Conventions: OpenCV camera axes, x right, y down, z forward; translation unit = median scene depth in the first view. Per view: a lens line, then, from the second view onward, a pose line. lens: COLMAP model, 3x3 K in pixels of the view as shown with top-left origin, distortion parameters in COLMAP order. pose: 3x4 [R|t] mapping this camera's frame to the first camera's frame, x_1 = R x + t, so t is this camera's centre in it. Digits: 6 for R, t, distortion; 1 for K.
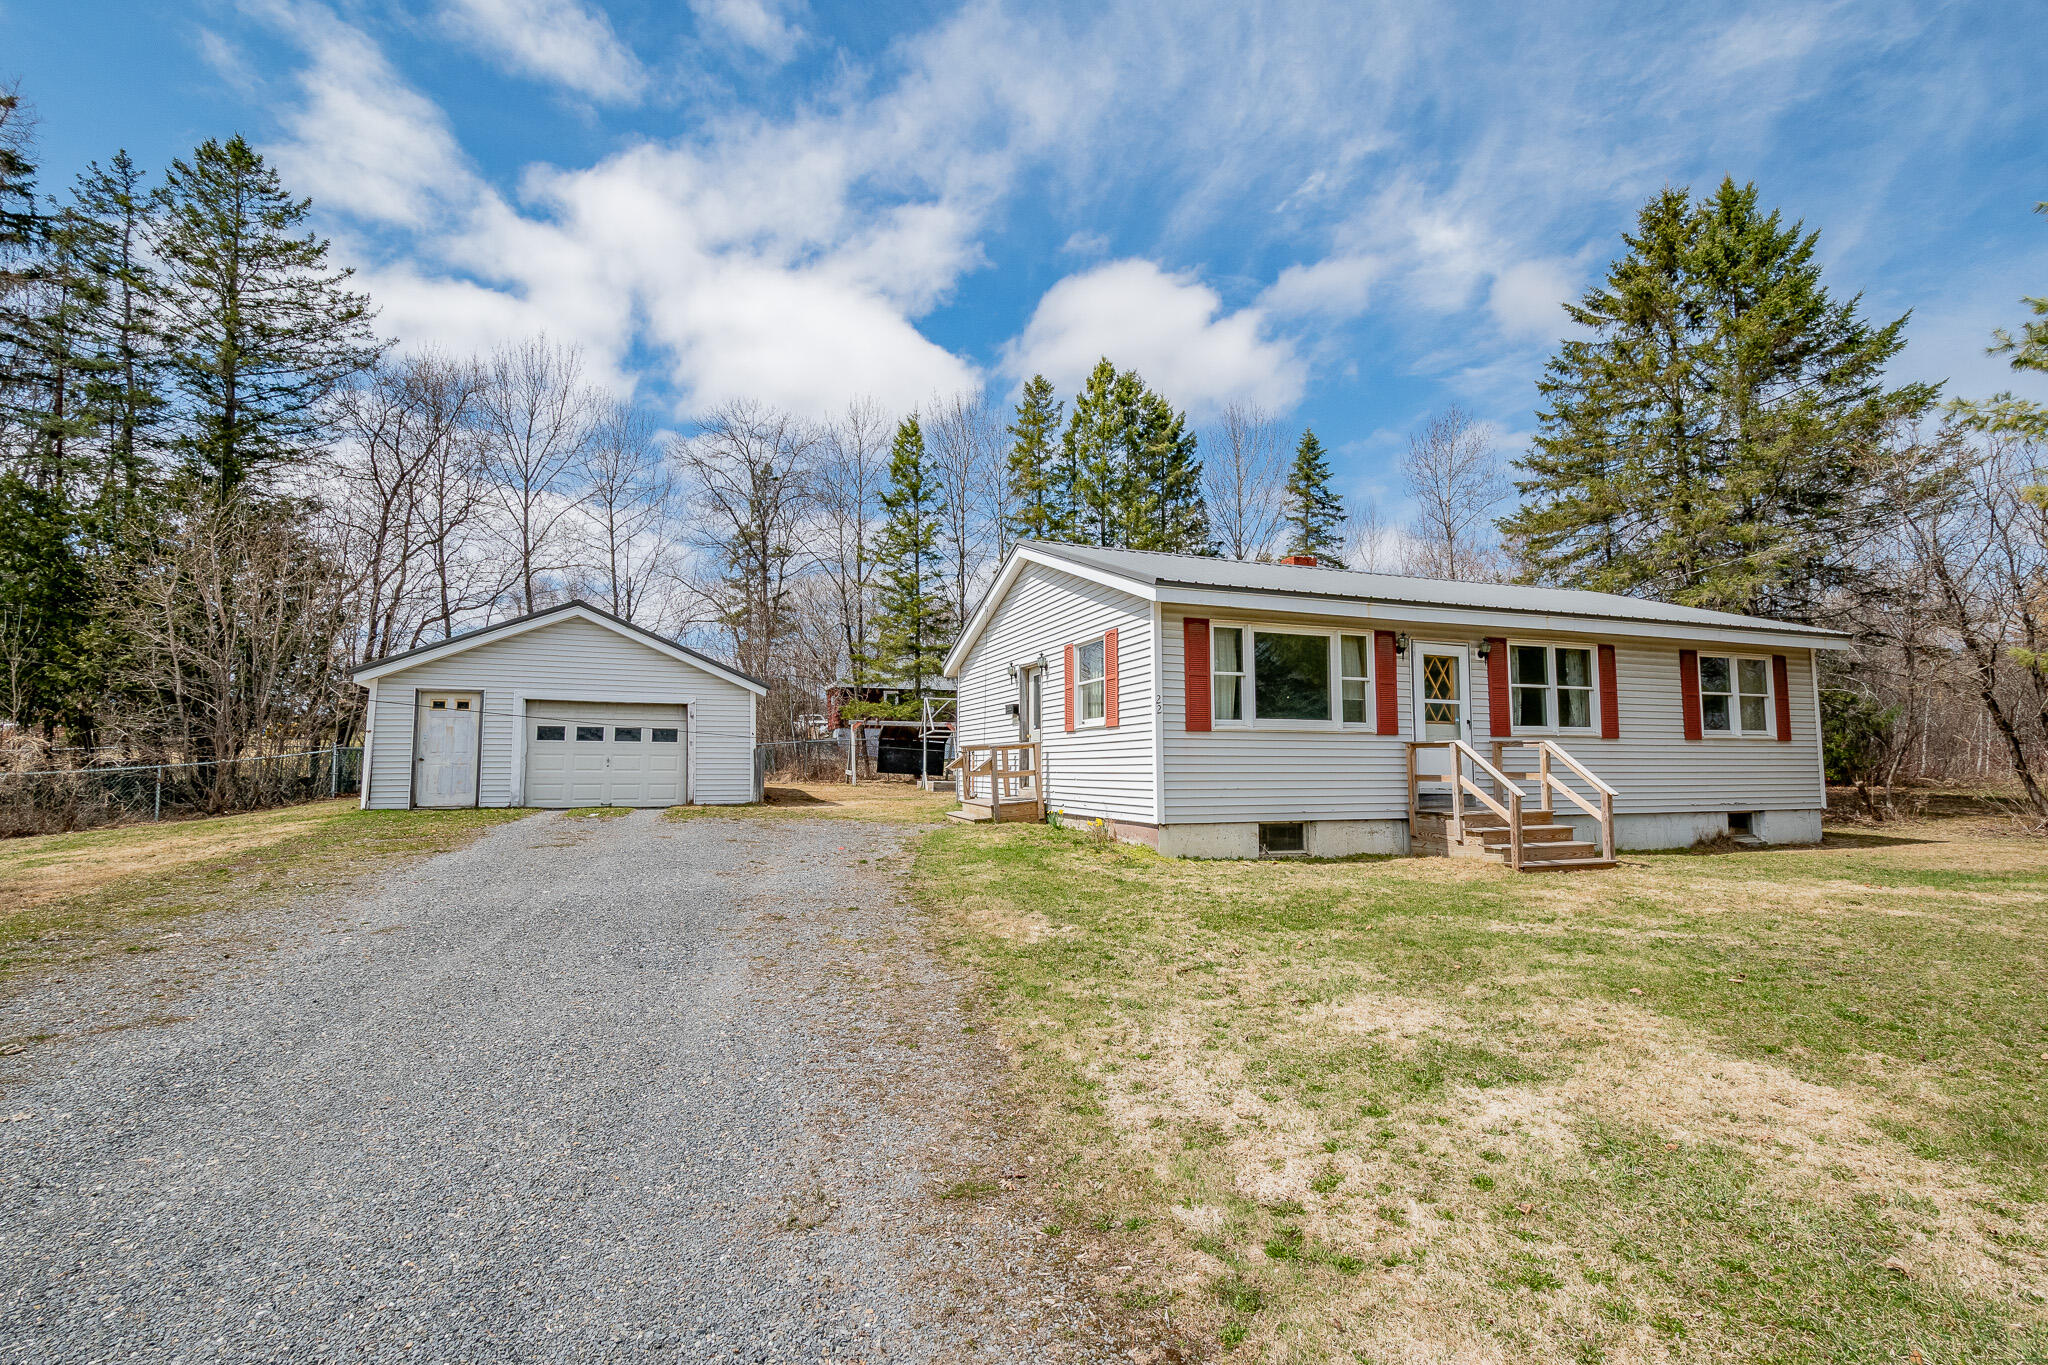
lens RADIAL K [[900.9, 0, 1033.4], [0, 900.9, 688.5], [0, 0, 1]] dist [0.013819, -0.004172]
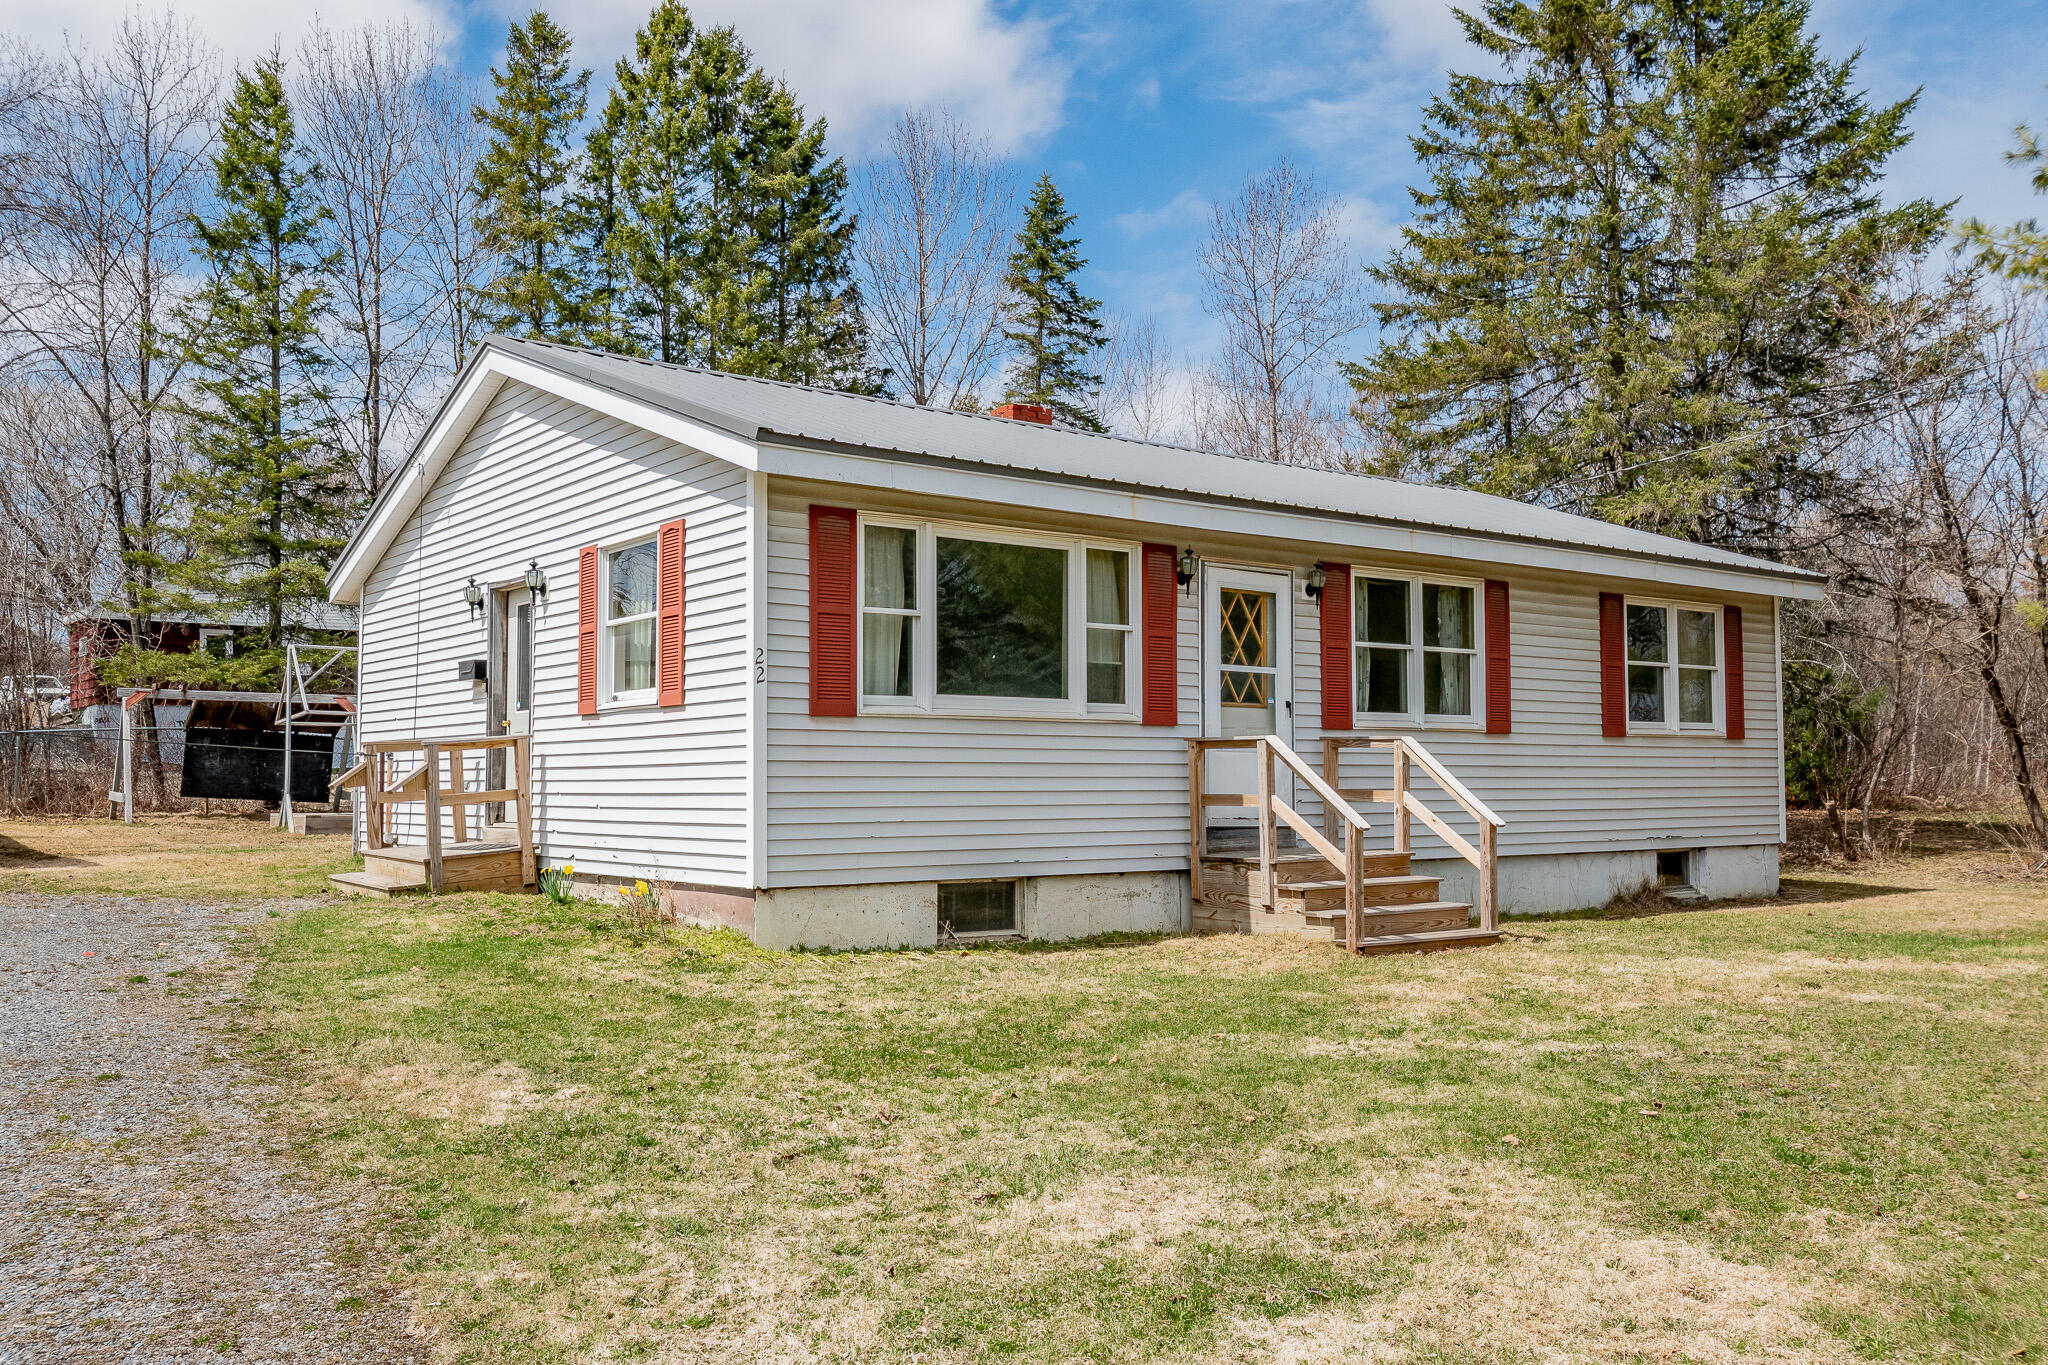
lens RADIAL K [[1680.2, 0, 1032.0], [0, 1680.2, 688.9], [0, 0, 1]] dist [0.020780, -0.015357]
pose [[0.957560, 0.013315, 0.287926, 0.005181], [-0.022126, 0.999380, 0.027369, 0.000464], [-0.287383, -0.032578, 0.957261, 0.000140]]
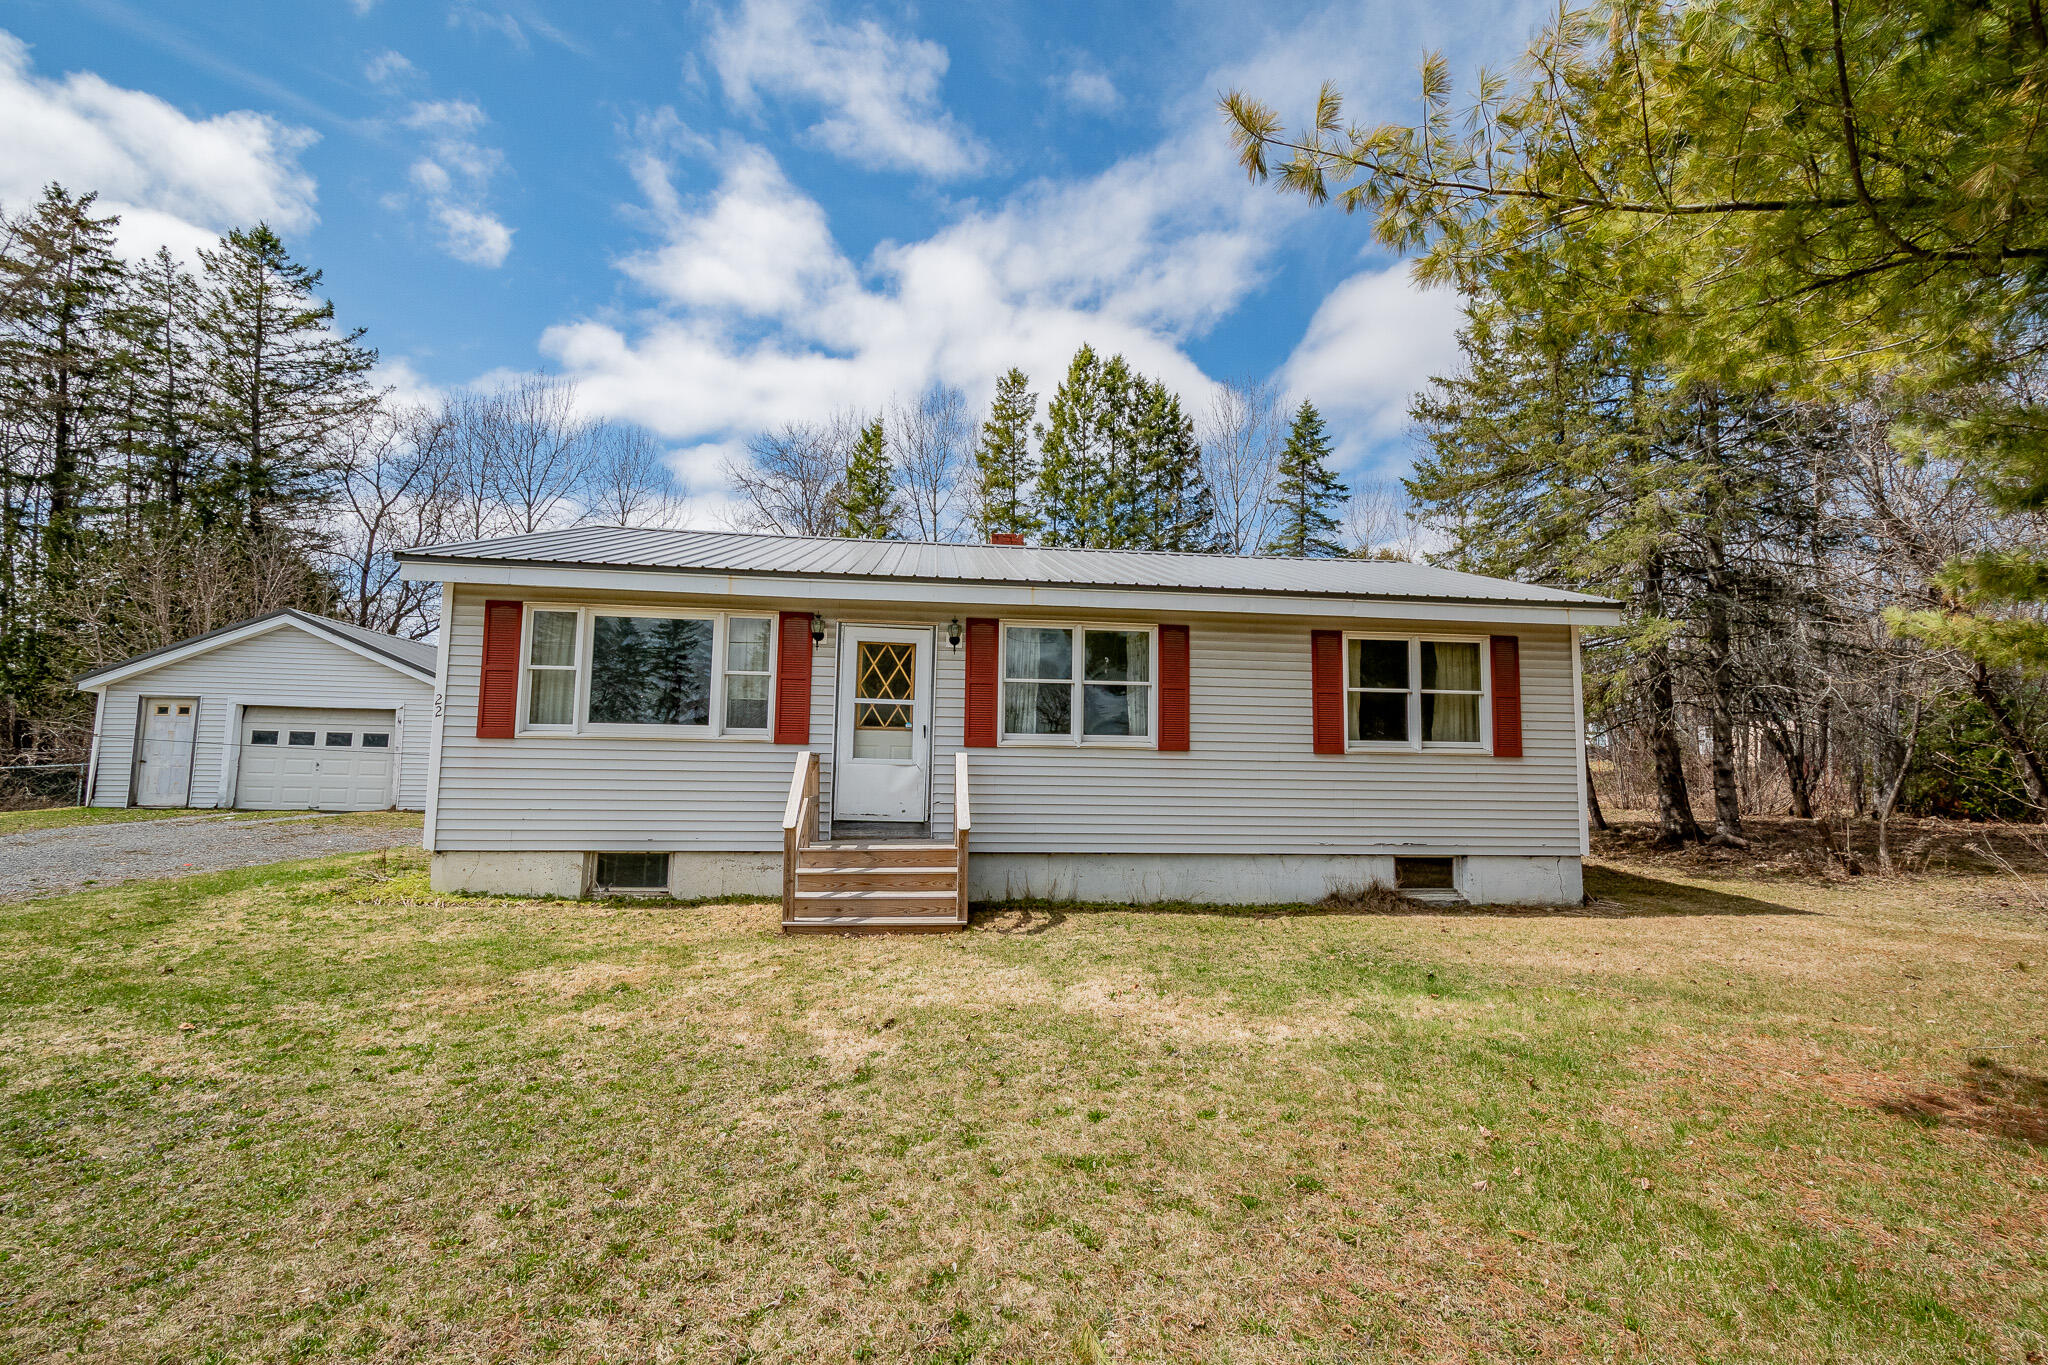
lens RADIAL K [[888.6, 0, 1014.9], [0, 888.6, 679.7], [0, 0, 1]] dist [0.003273, -0.000025]
pose [[0.972536, -0.009913, -0.232539, 0.615752], [0.005212, 0.999770, -0.020822, 0.010049], [0.232692, 0.019039, 0.972364, 0.238136]]
